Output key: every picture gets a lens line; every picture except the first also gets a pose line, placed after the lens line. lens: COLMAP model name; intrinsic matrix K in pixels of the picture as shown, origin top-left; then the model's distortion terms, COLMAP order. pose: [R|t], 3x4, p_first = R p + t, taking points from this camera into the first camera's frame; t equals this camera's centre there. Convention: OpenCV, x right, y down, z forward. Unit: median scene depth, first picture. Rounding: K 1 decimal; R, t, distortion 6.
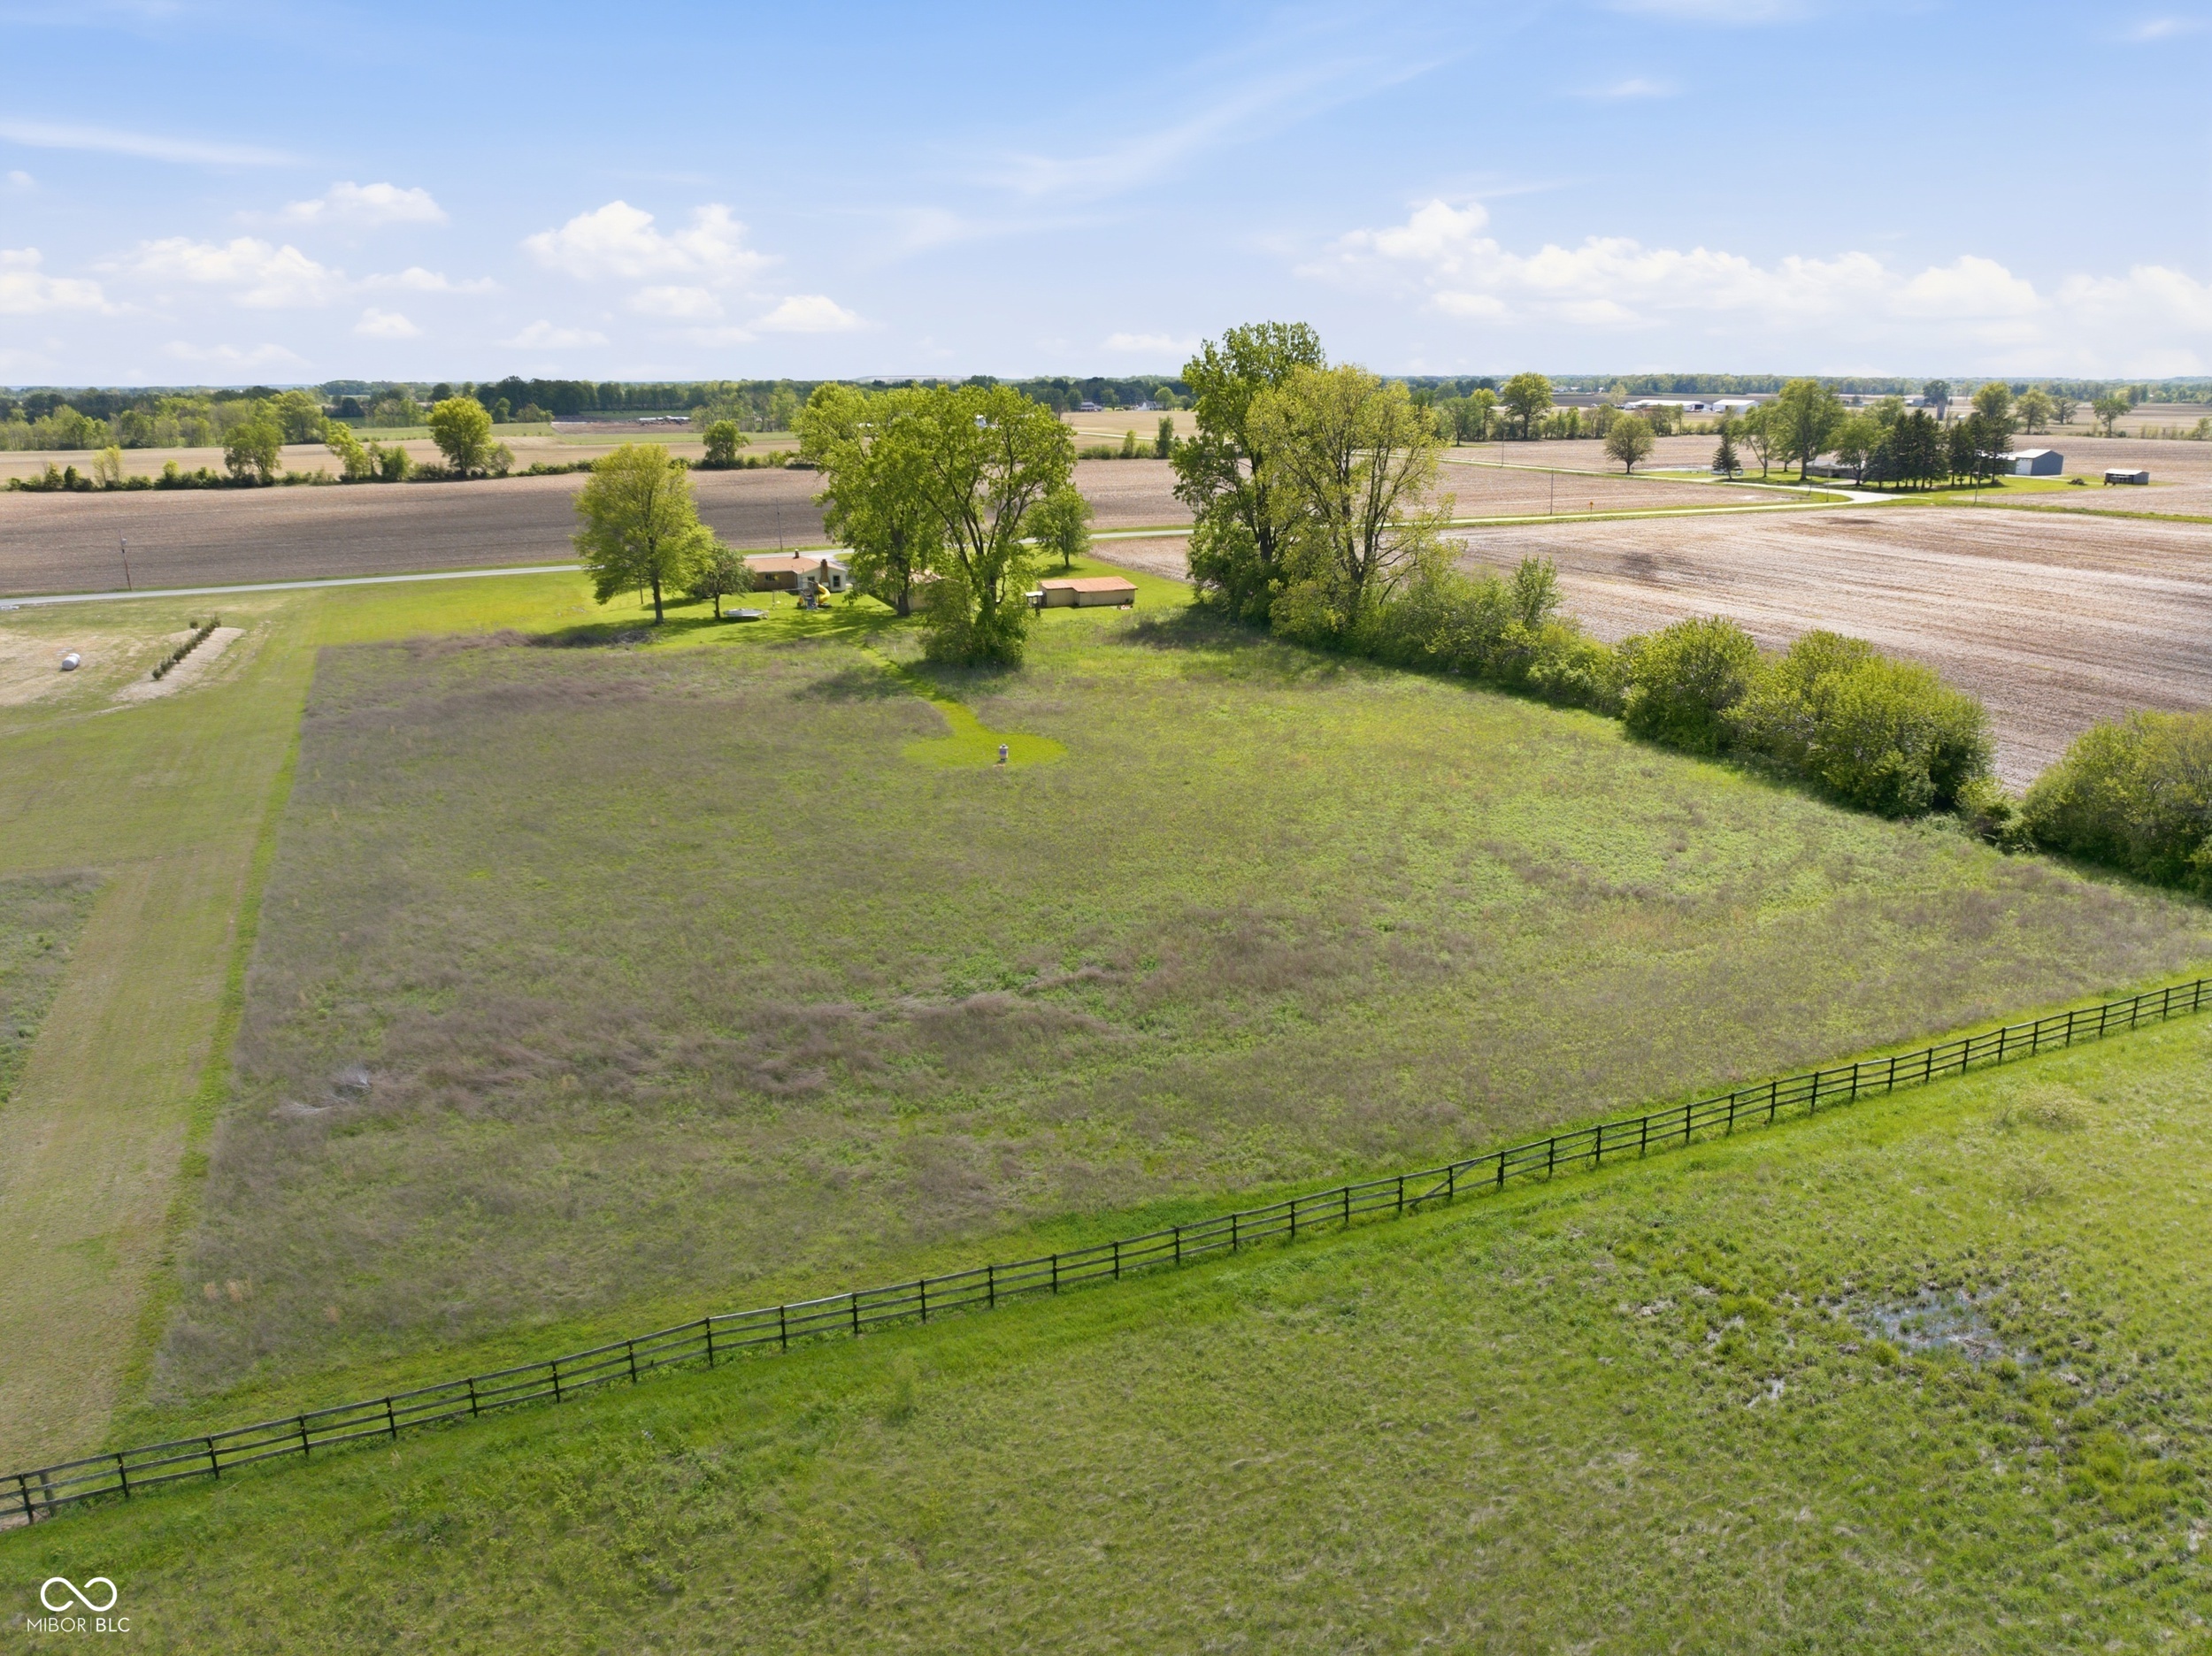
lens RADIAL K [[1558.3, 0, 1112.2], [0, 1558.3, 817.4], [0, 0, 1]] dist [-0.058124, 0.031739]
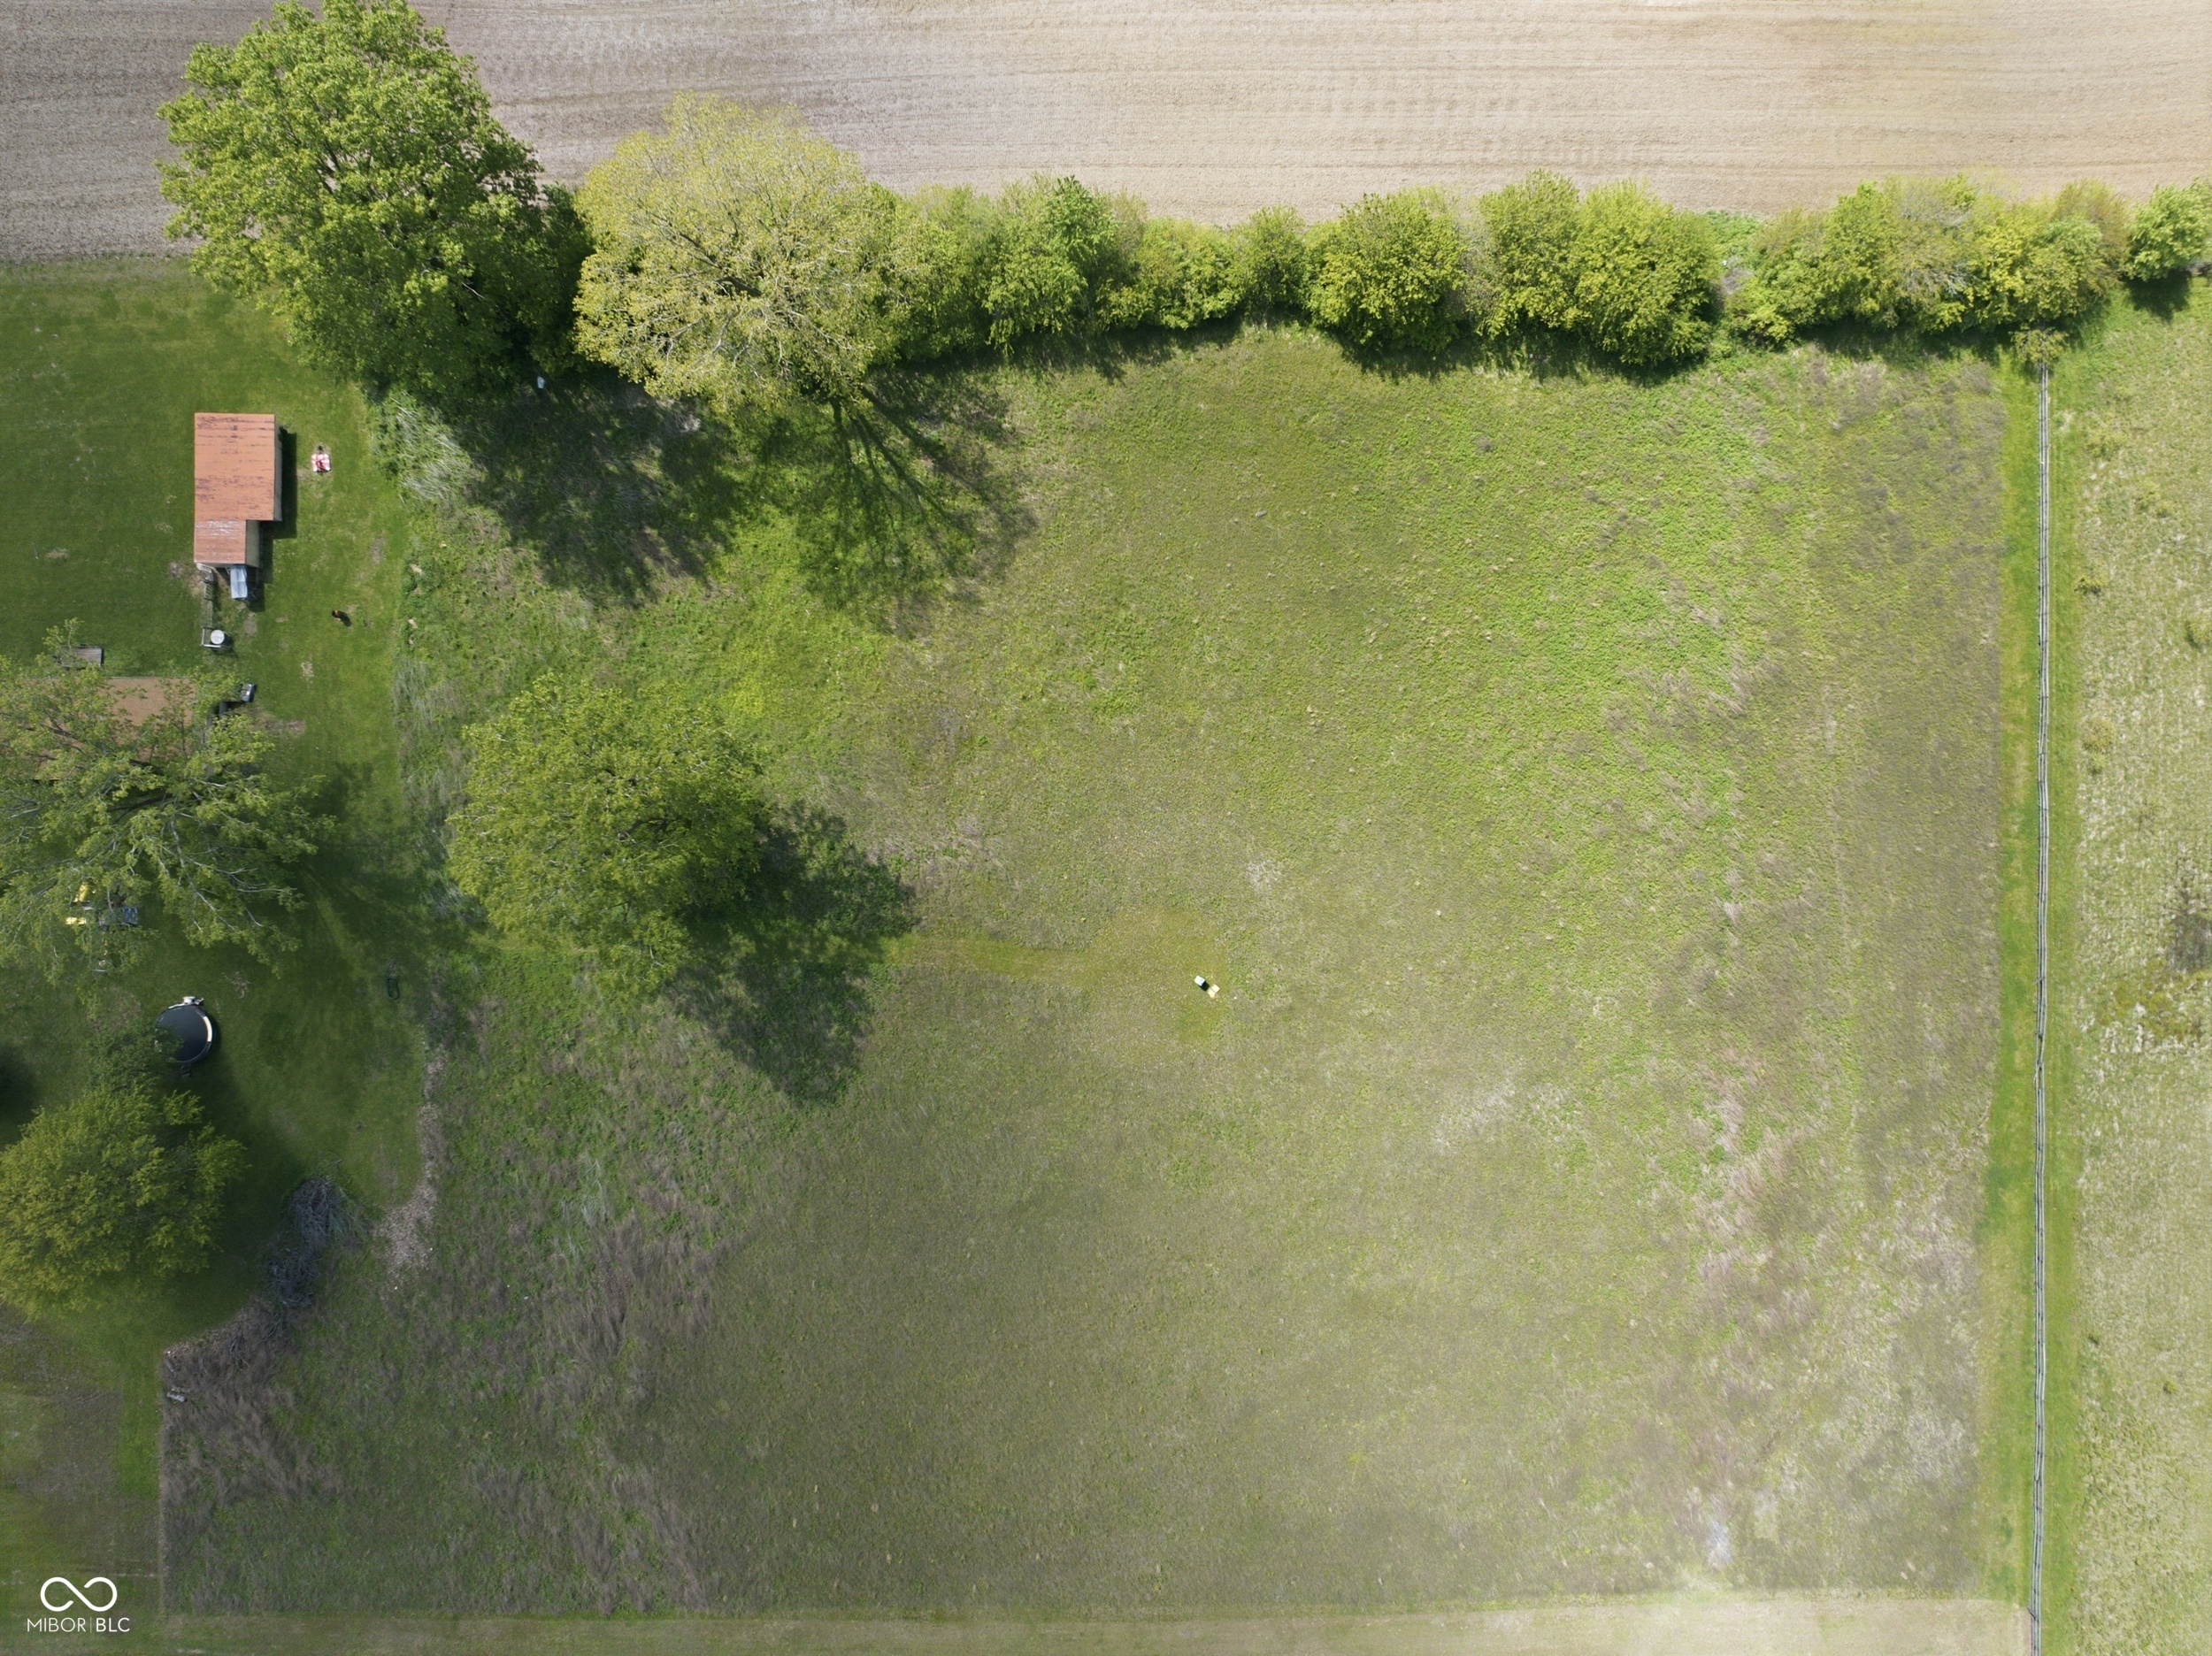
lens RADIAL K [[1557.8, 0, 1112.0], [0, 1557.8, 818.6], [0, 0, 1]] dist [-0.045011, 0.007767]
pose [[0.400233, -0.916328, 0.012487, -0.005212], [0.252187, 0.123229, 0.959800, -0.815750], [-0.881031, -0.380995, 0.280406, 0.623035]]
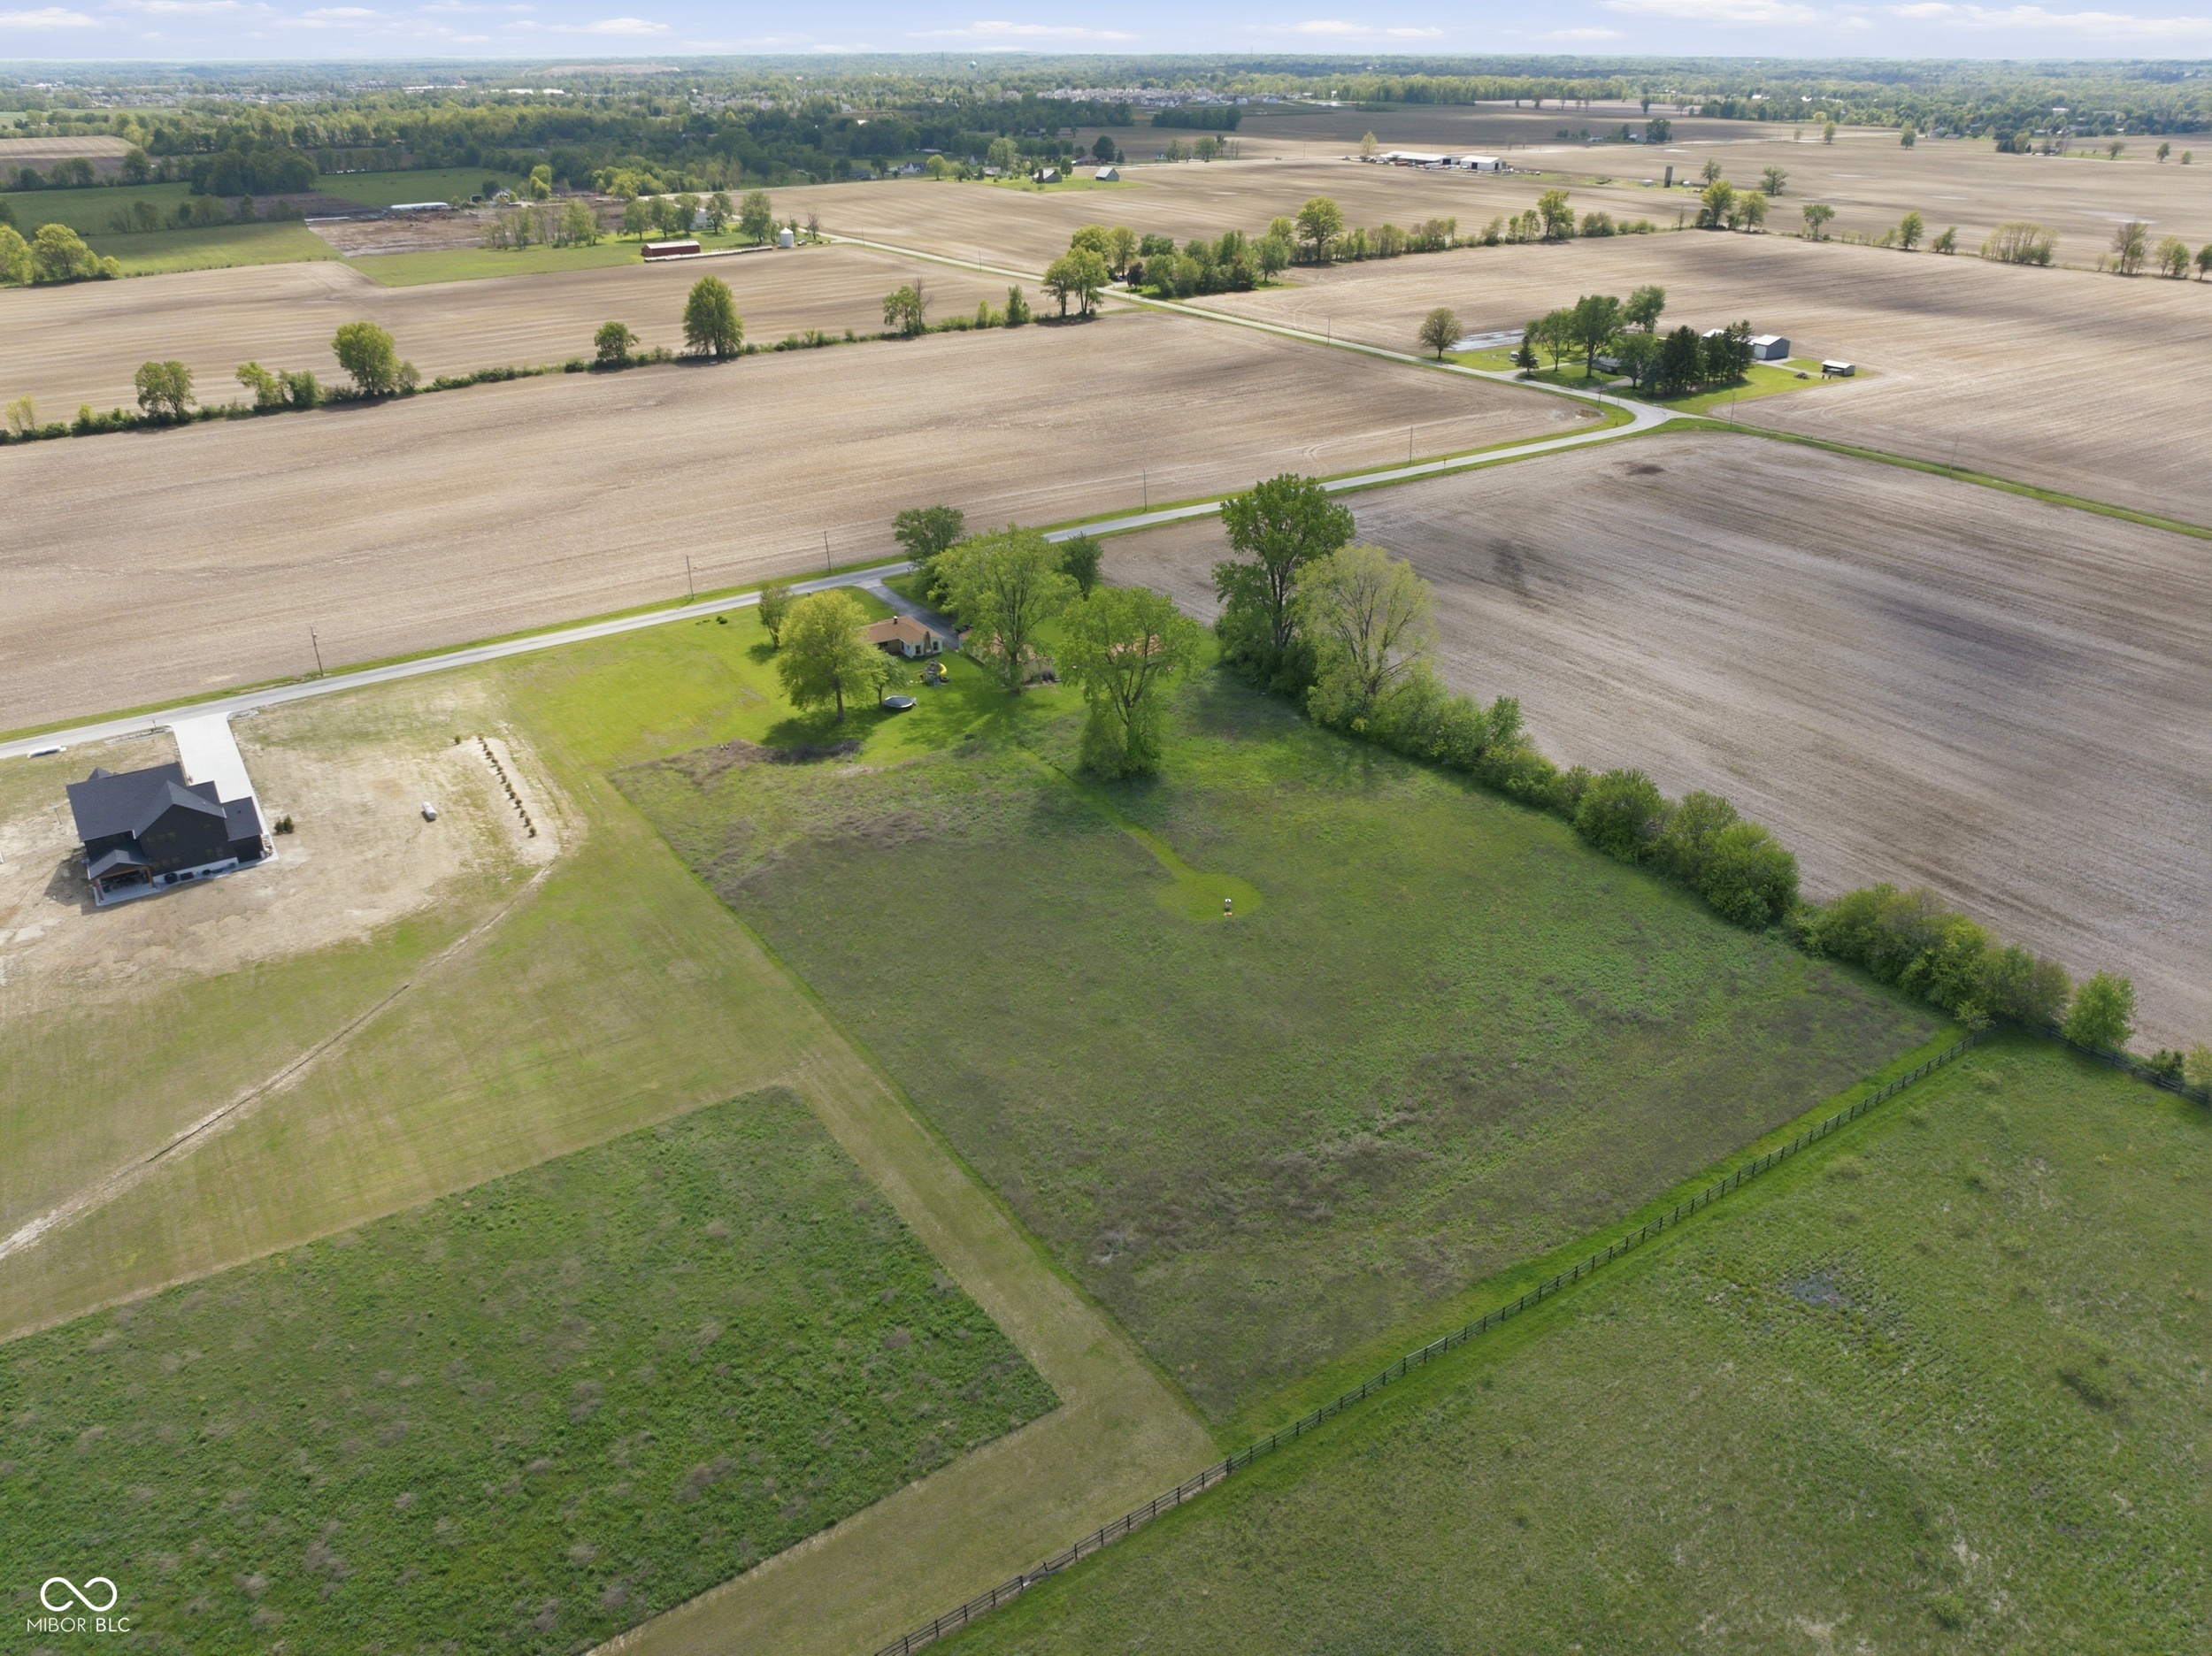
lens RADIAL K [[1557.8, 0, 1112.0], [0, 1557.8, 818.6], [0, 0, 1]] dist [-0.045011, 0.007767]
pose [[0.984143, -0.077833, 0.159387, -0.339700], [0.046308, 0.980163, 0.192705, -0.343761], [-0.171224, -0.182268, 0.968225, -0.406482]]
